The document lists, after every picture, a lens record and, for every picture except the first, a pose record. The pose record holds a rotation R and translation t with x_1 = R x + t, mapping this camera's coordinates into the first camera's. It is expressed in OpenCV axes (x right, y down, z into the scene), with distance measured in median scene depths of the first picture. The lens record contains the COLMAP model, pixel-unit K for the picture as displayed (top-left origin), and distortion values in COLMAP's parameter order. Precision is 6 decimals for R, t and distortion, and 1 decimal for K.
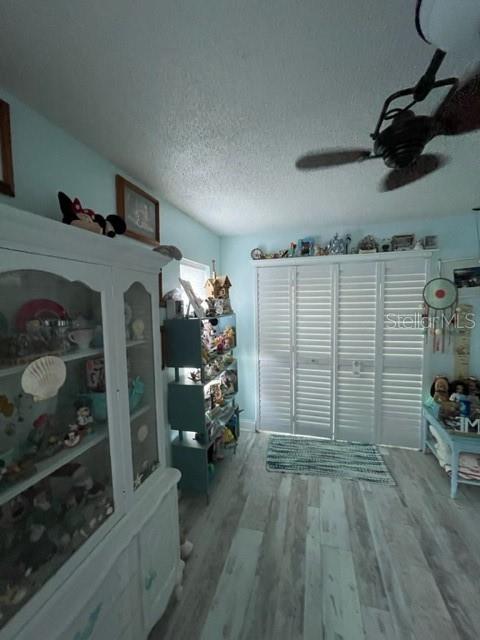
lens RADIAL K [[256.7, 0, 240.0], [0, 256.7, 319.3], [0, 0, 1]] dist [-0.000892, -0.000160]
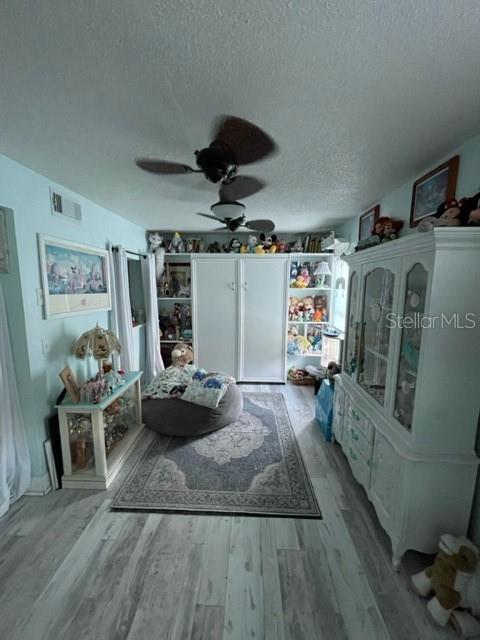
lens RADIAL K [[256.7, 0, 240.3], [0, 256.7, 321.1], [0, 0, 1]] dist [-0.000892, -0.000160]
pose [[-0.969571, 0.042227, -0.241141, 0.635237], [-0.008487, 0.978622, 0.205494, -0.104745], [0.244663, 0.201288, -0.948485, 1.803660]]
